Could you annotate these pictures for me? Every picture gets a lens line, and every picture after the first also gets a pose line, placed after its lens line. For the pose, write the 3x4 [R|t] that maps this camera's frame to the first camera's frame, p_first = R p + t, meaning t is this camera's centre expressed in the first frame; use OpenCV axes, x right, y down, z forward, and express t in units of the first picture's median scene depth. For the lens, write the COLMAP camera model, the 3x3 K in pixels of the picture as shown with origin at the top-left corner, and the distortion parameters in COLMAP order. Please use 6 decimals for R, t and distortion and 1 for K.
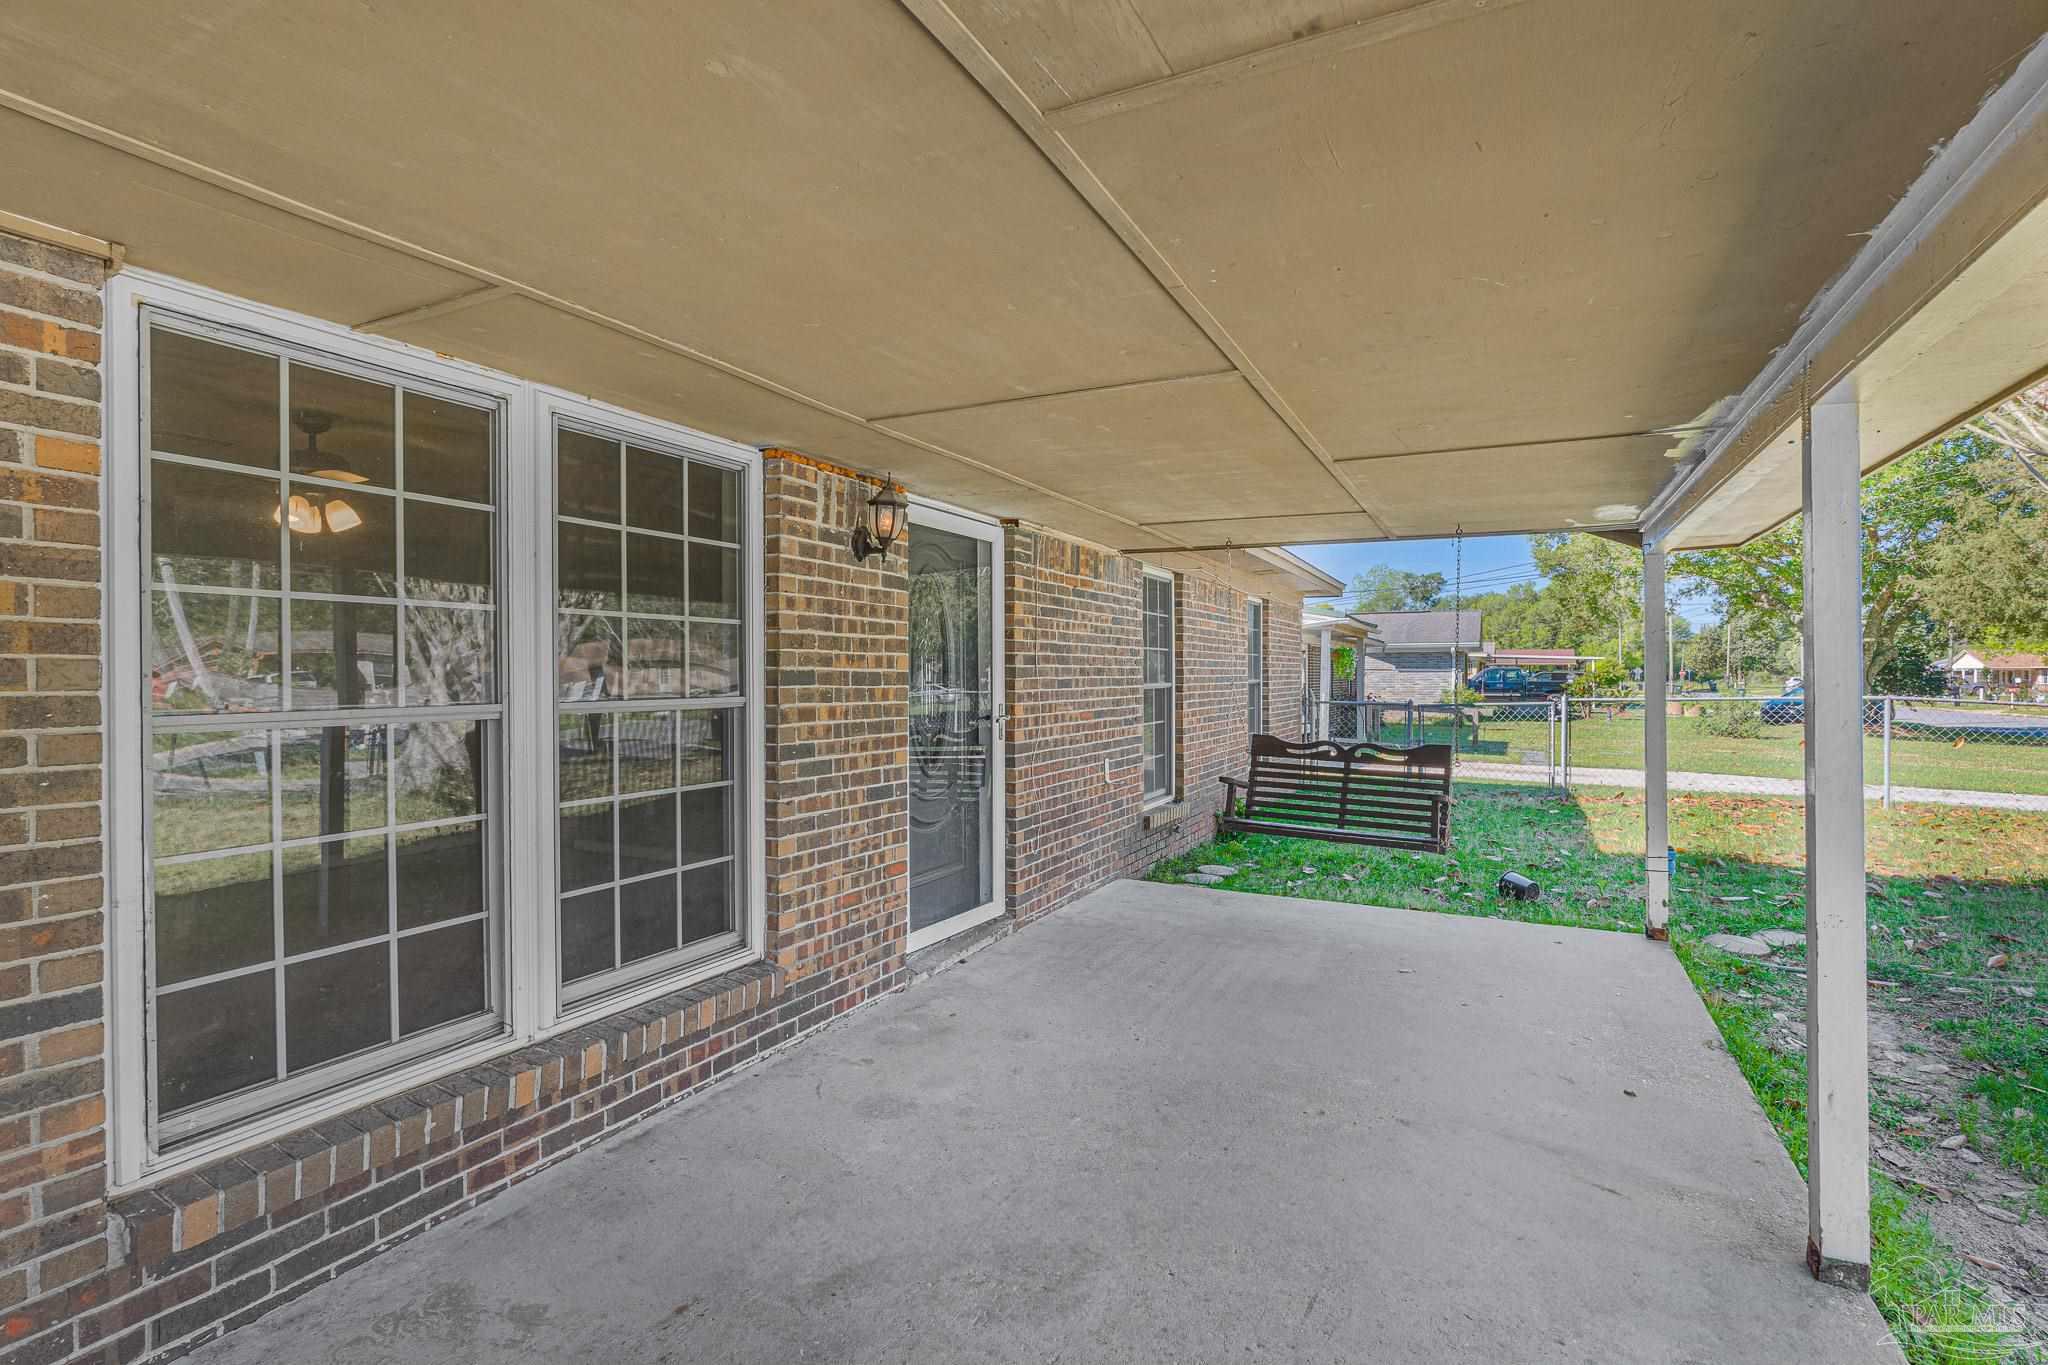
lens RADIAL K [[959.4, 0, 1036.6], [0, 959.4, 683.3], [0, 0, 1]] dist [-0.015798, 0.000621]
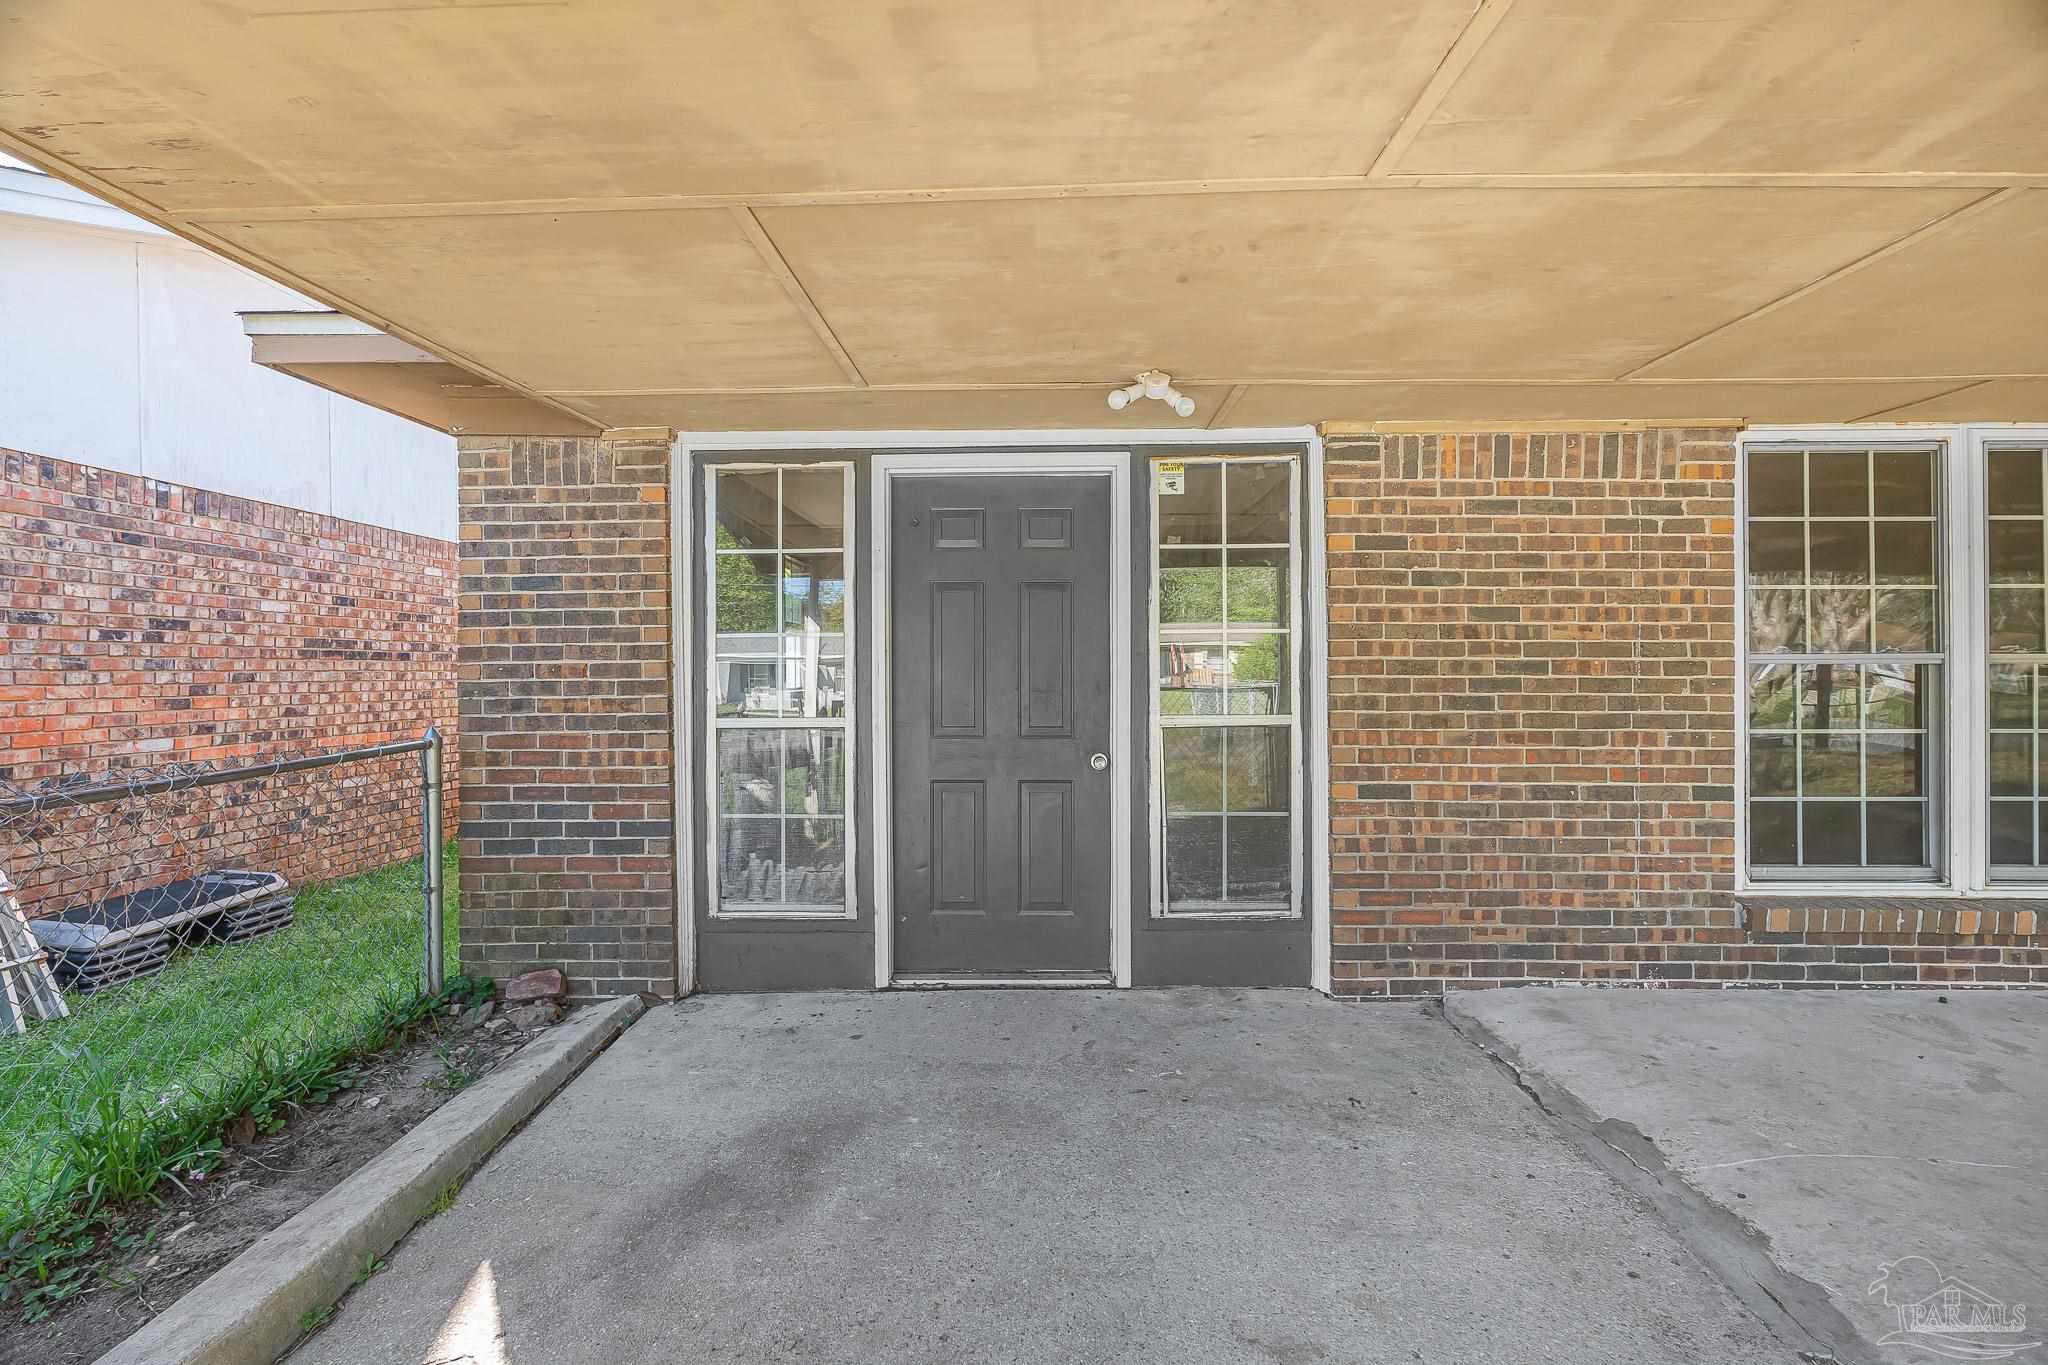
lens RADIAL K [[905.3, 0, 1018.8], [0, 905.3, 678.0], [0, 0, 1]] dist [-0.000164, 0.000260]
pose [[0.438345, 0.002789, -0.898803, 0.049520], [-0.009993, 0.999949, -0.001770, 0.066706], [0.898751, 0.009758, 0.438350, -0.760019]]
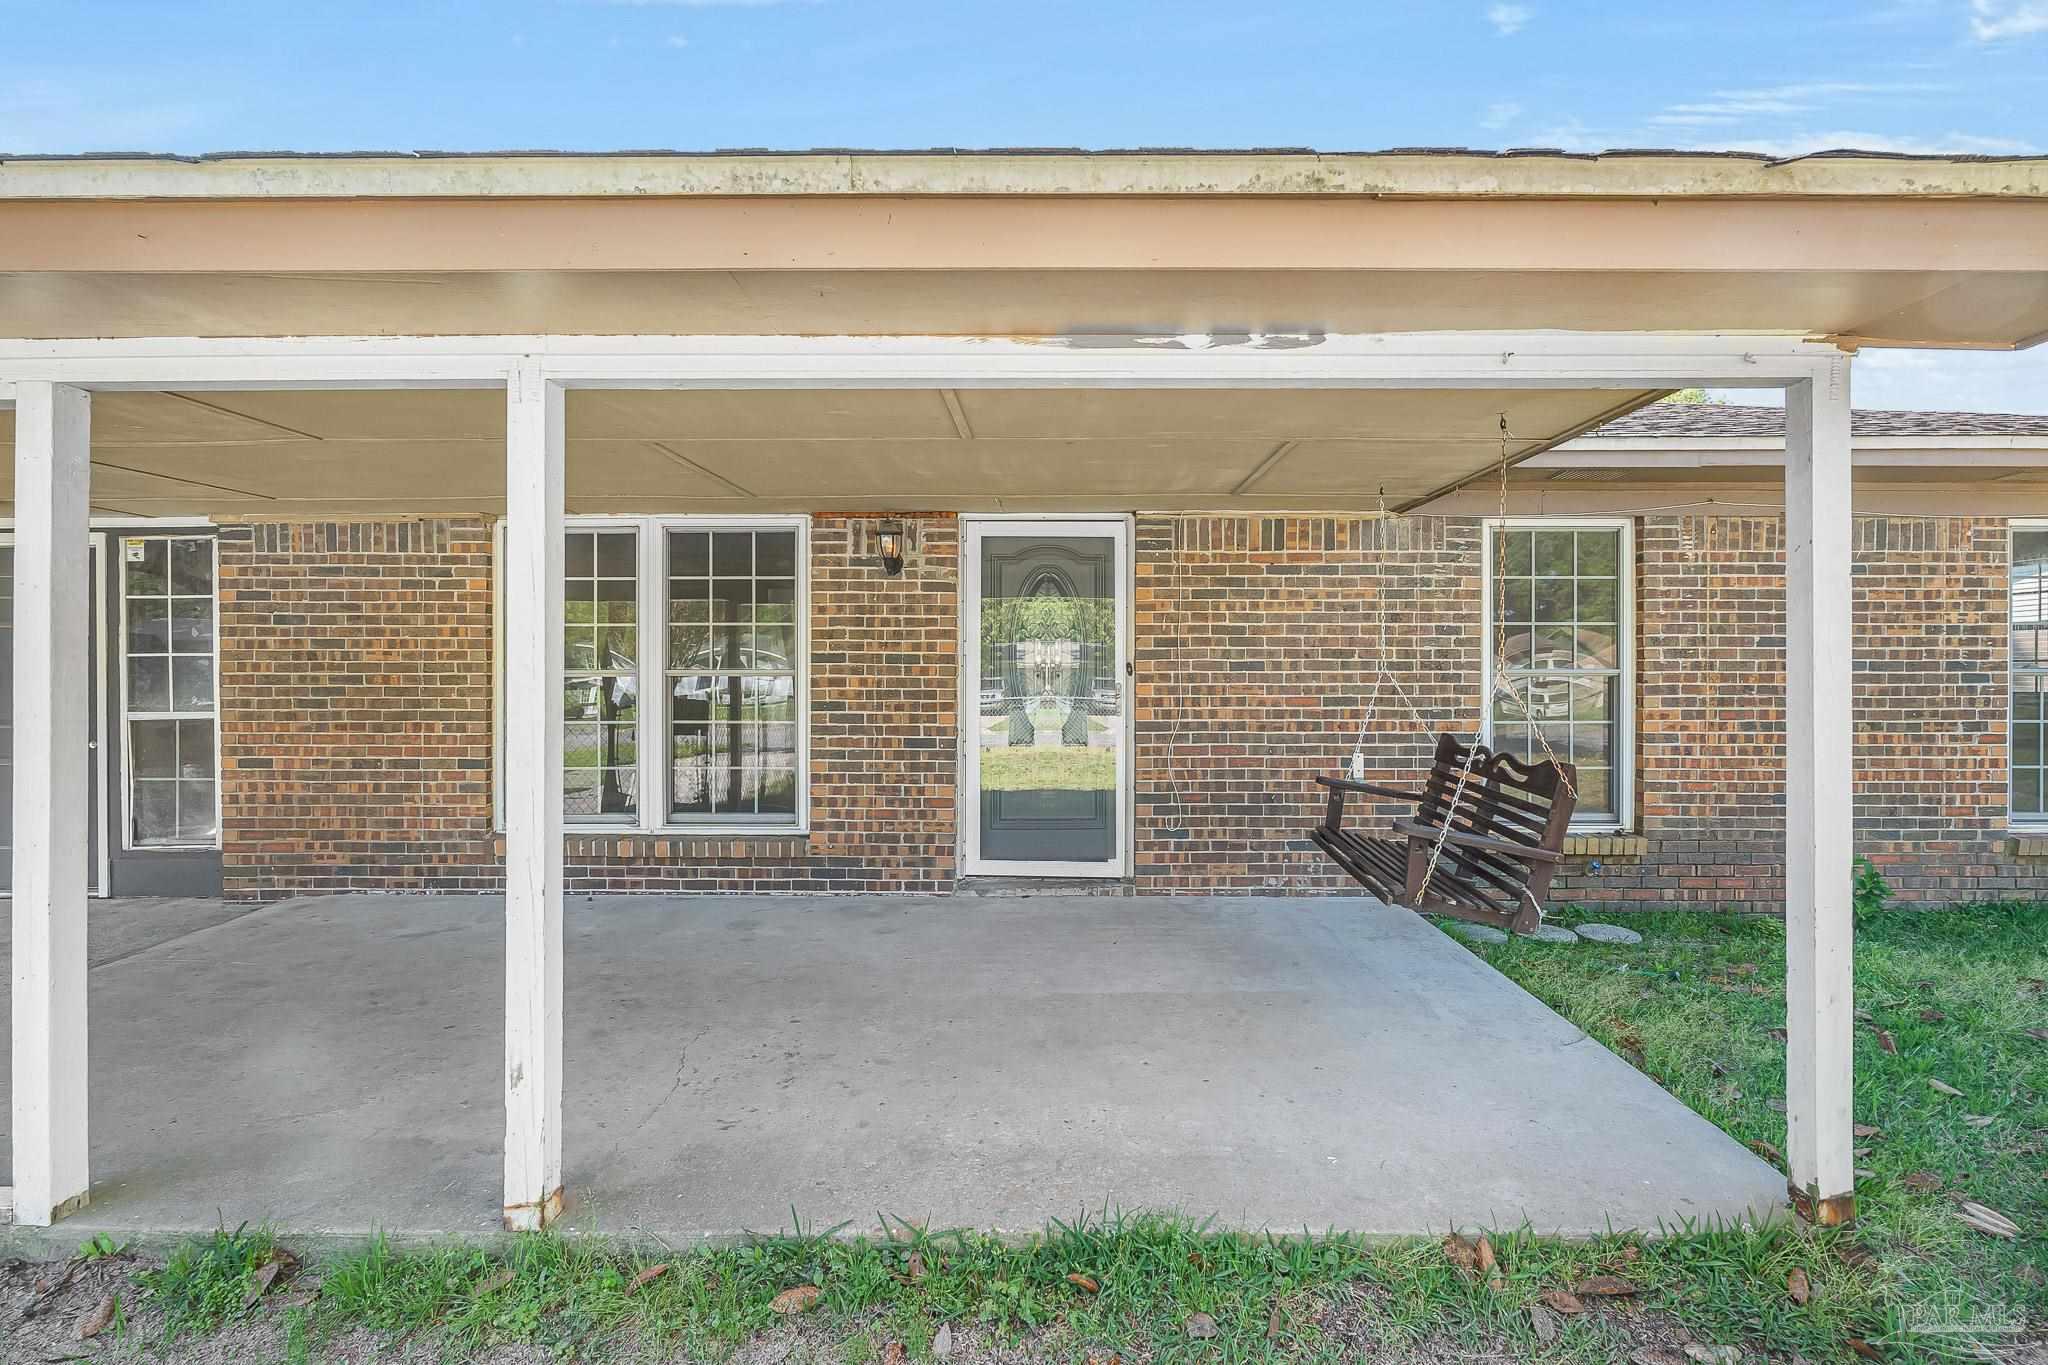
lens RADIAL K [[918.2, 0, 1035.2], [0, 918.2, 677.7], [0, 0, 1]] dist [0.001593, 0.000874]
pose [[0.439417, 0.008834, -0.898240, 1.495015], [-0.008839, 0.999946, 0.005511, 0.017870], [0.898240, 0.005518, 0.439471, 0.797627]]
